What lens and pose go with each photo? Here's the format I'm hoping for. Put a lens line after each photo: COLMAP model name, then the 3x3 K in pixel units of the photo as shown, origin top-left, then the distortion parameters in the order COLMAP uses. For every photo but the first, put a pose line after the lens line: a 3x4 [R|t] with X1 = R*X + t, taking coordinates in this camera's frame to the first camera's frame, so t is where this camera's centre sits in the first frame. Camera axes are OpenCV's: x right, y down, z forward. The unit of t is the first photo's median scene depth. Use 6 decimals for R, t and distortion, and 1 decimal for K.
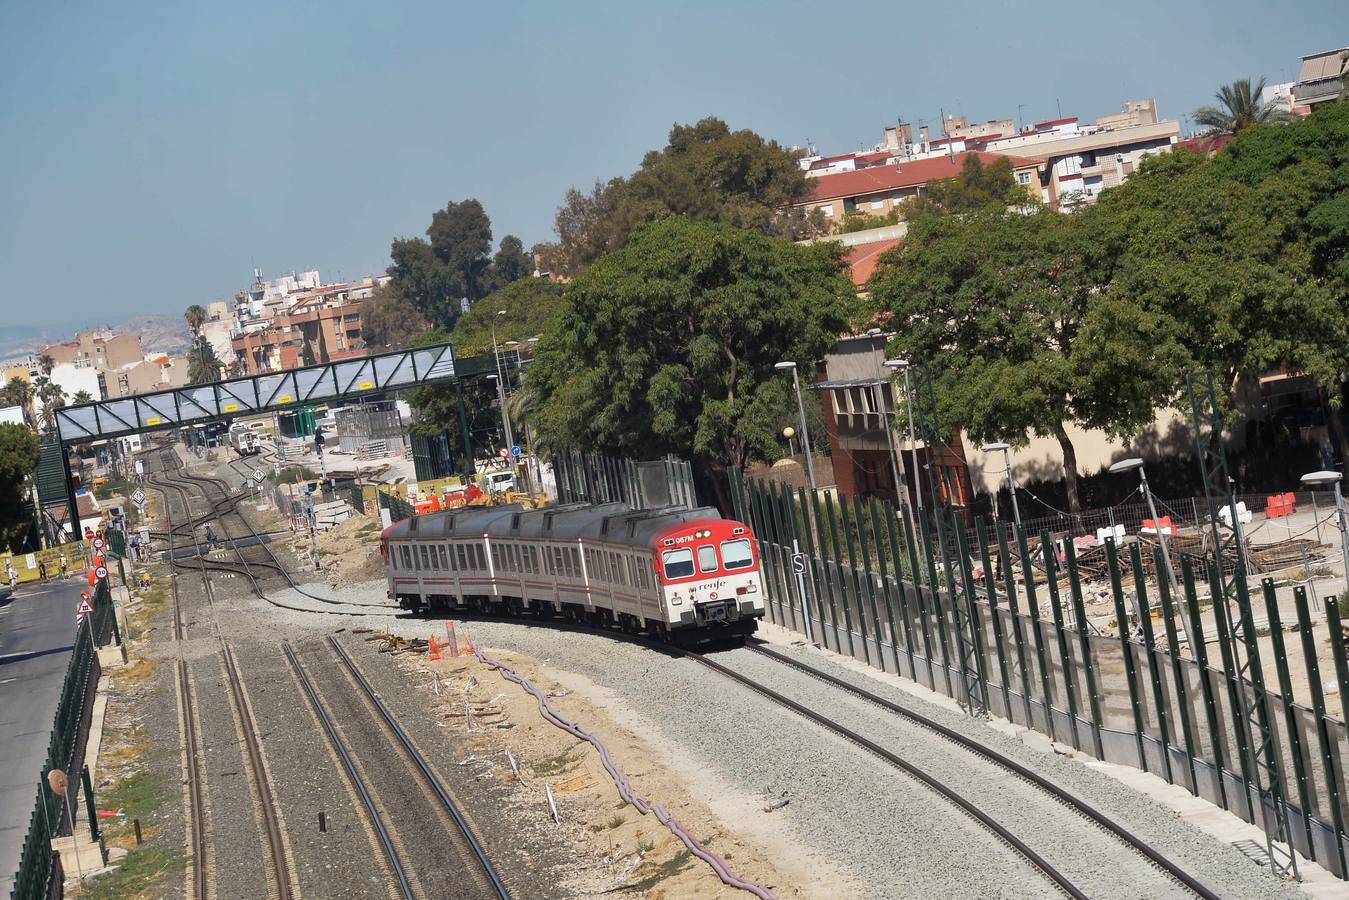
lens RADIAL K [[4481.6, 0, 624.3], [0, 4481.6, 488.0], [0, 0, 1]] dist [0.028186, 0.498951]
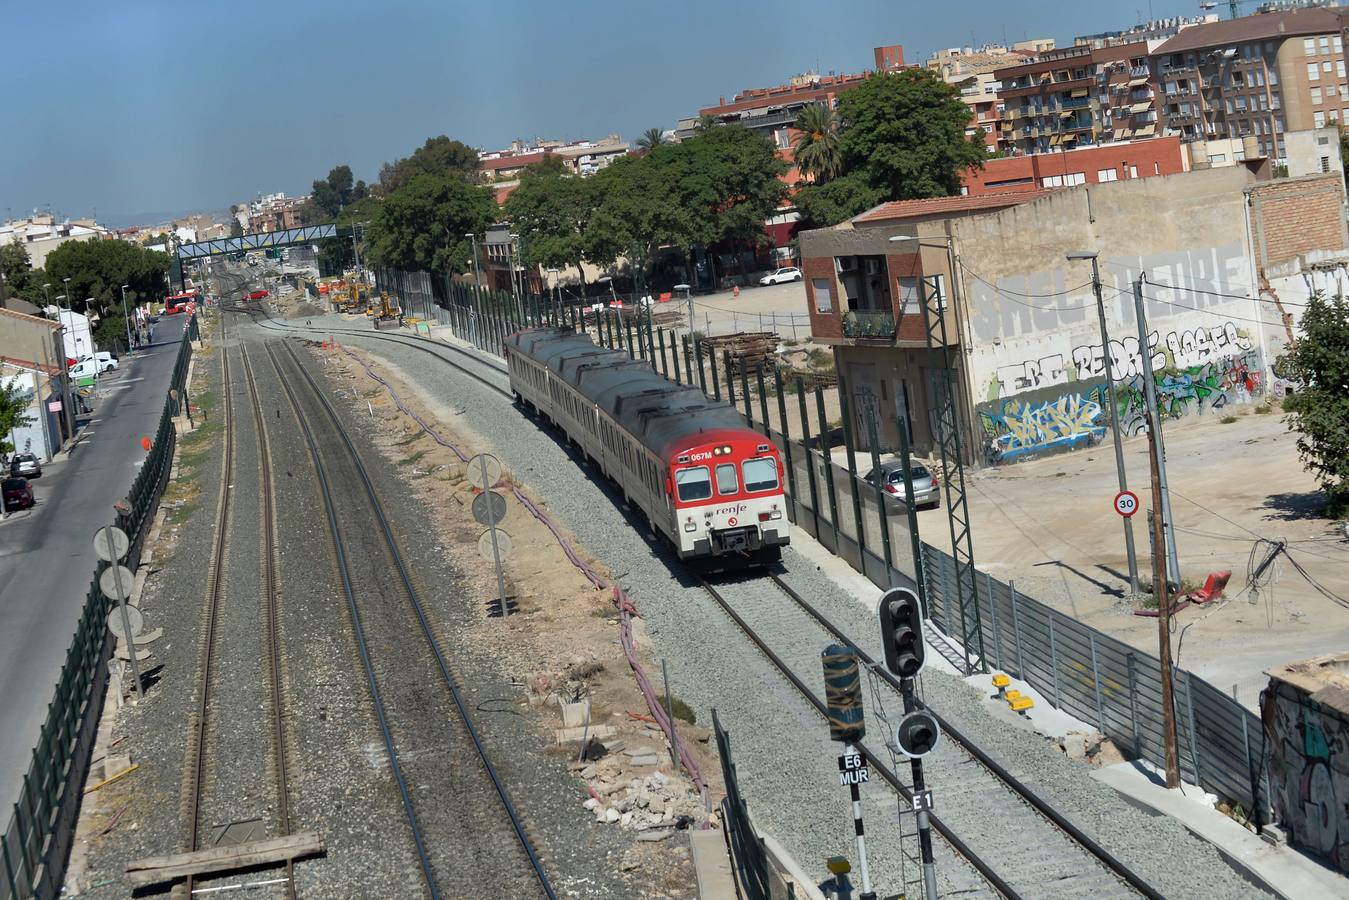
lens RADIAL K [[4481.6, 0, 624.3], [0, 4481.6, 488.0], [0, 0, 1]] dist [0.028186, 0.498951]
pose [[0.994929, 0.024861, 0.097459, -0.117635], [-0.031982, 0.996877, 0.072207, -0.070215], [-0.095359, -0.074957, 0.992617, -1.489144]]
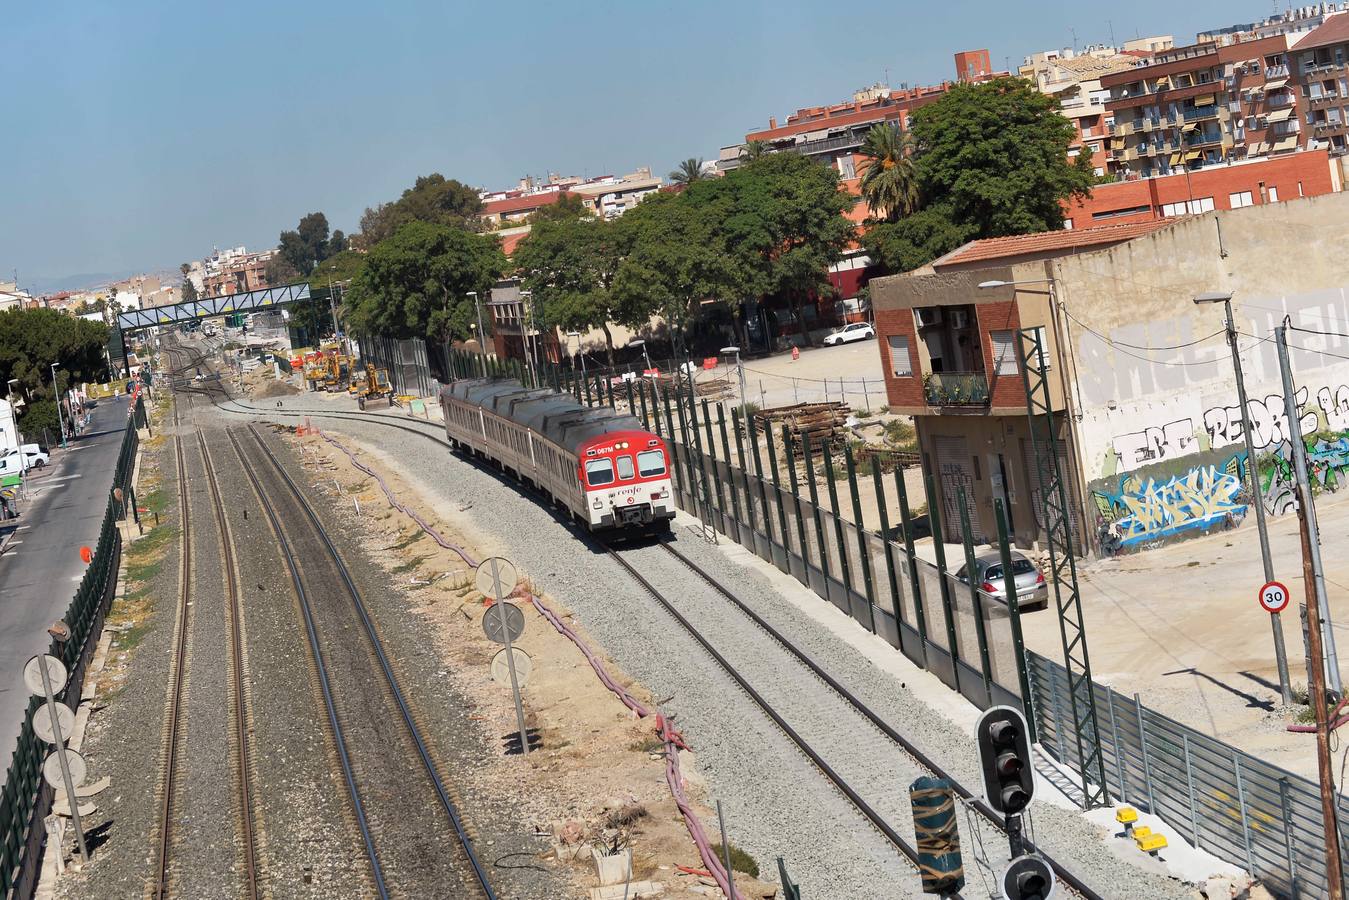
lens RADIAL K [[2644.3, 0, 578.0], [0, 2644.3, 425.2], [0, 0, 1]] dist [-0.355862, 0.113383]
pose [[0.997610, 0.004434, 0.068953, 0.001559], [-0.006163, 0.999671, 0.024882, 0.002448], [-0.068820, -0.025248, 0.997310, -0.211958]]
